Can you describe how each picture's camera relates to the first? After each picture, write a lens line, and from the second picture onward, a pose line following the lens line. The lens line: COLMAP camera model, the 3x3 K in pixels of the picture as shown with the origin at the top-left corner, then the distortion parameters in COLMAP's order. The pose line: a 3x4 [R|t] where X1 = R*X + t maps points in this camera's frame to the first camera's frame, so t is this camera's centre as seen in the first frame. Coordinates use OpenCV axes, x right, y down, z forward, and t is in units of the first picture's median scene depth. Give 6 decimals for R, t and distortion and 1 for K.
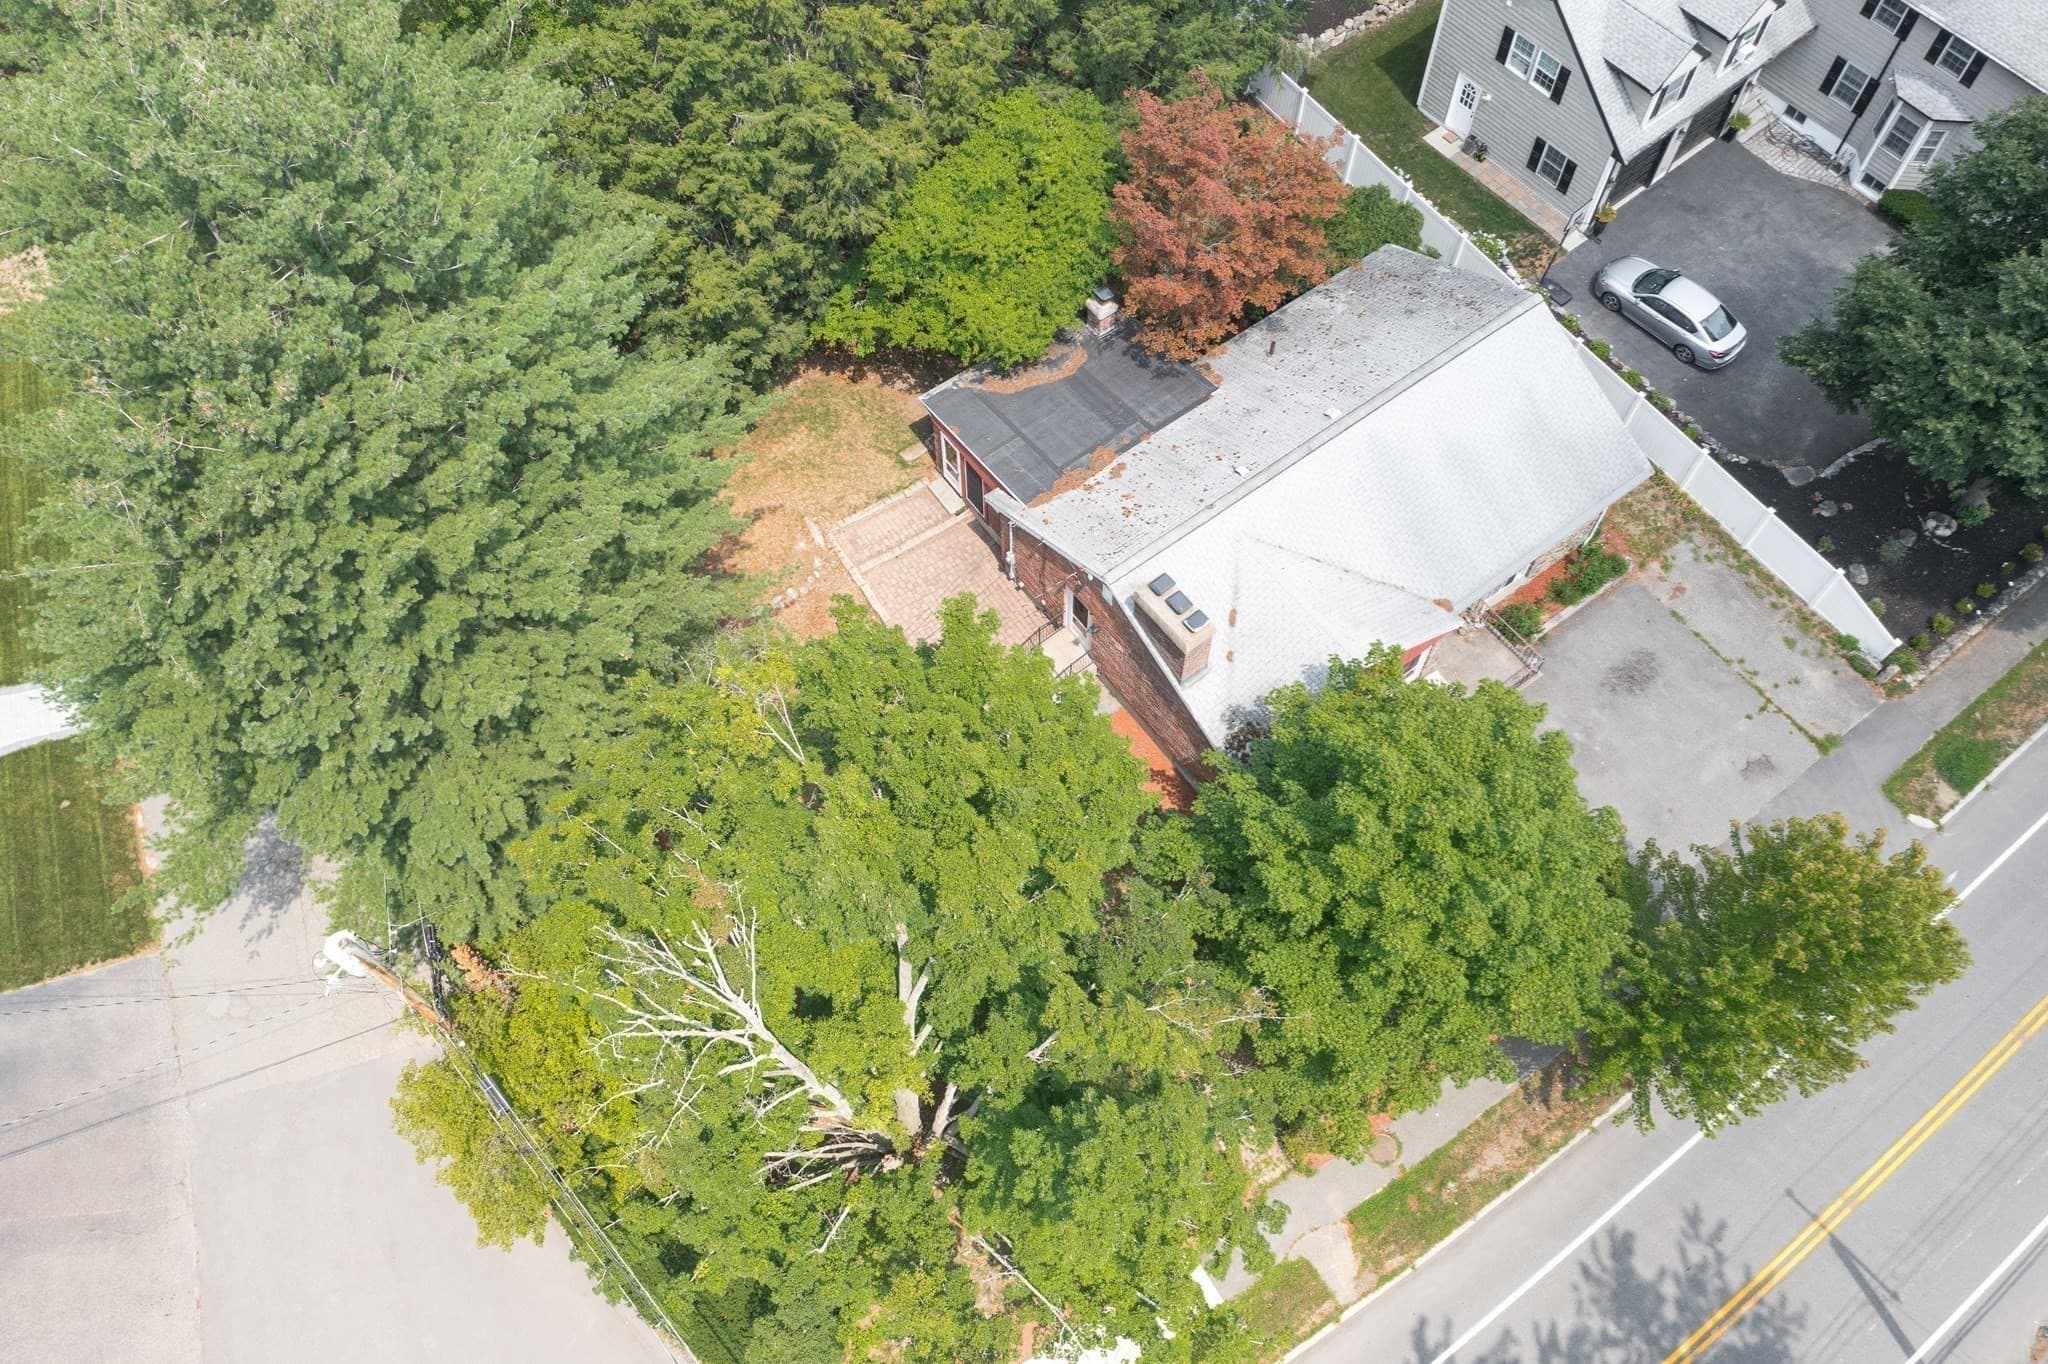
lens RADIAL K [[1633.6, 0, 1024.0], [0, 1633.6, 682.0], [0, 0, 1]] dist [-0.002364, 0.004493]
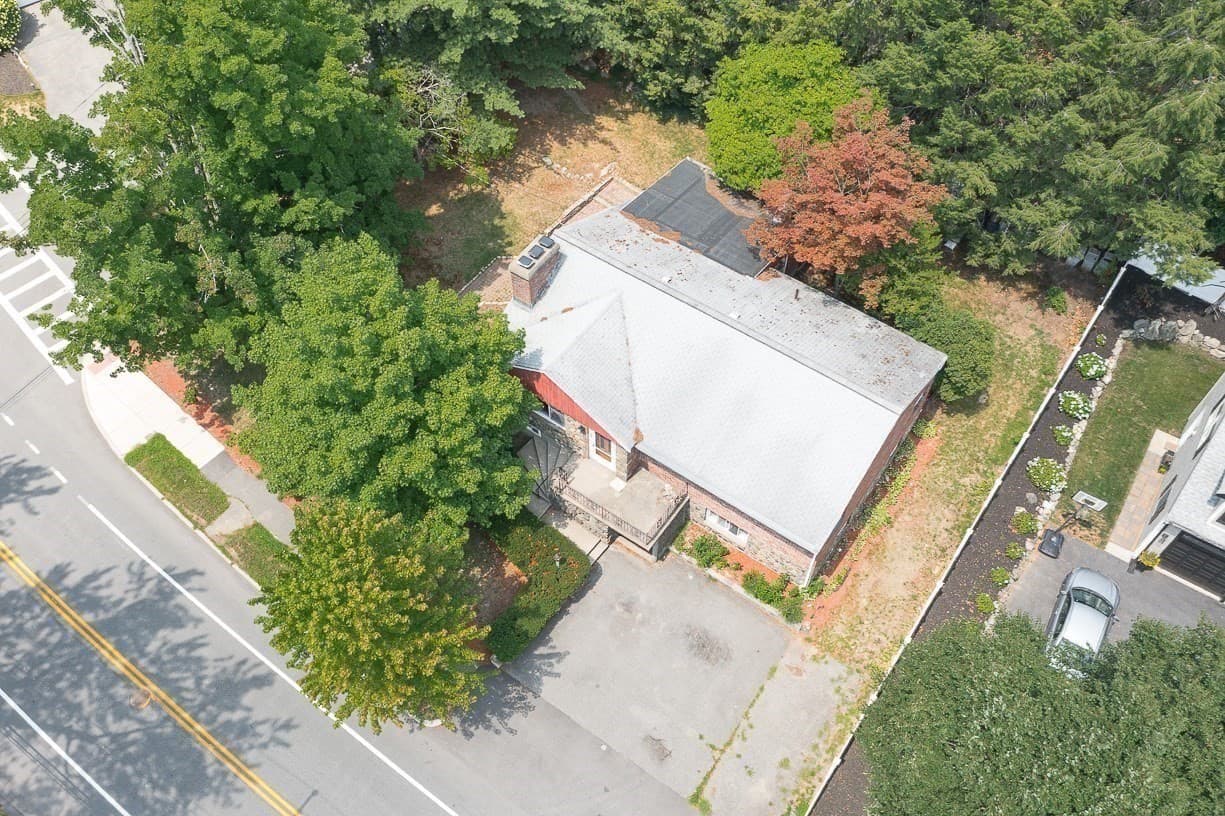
lens RADIAL K [[1058.0, 0, 593.8], [0, 1058.0, 407.2], [0, 0, 1]] dist [-0.007353, 0.012211]
pose [[0.291556, 0.779169, -0.554878, 0.655483], [-0.835601, 0.489802, 0.248728, -0.227466], [0.465582, 0.391138, 0.793879, 0.222060]]
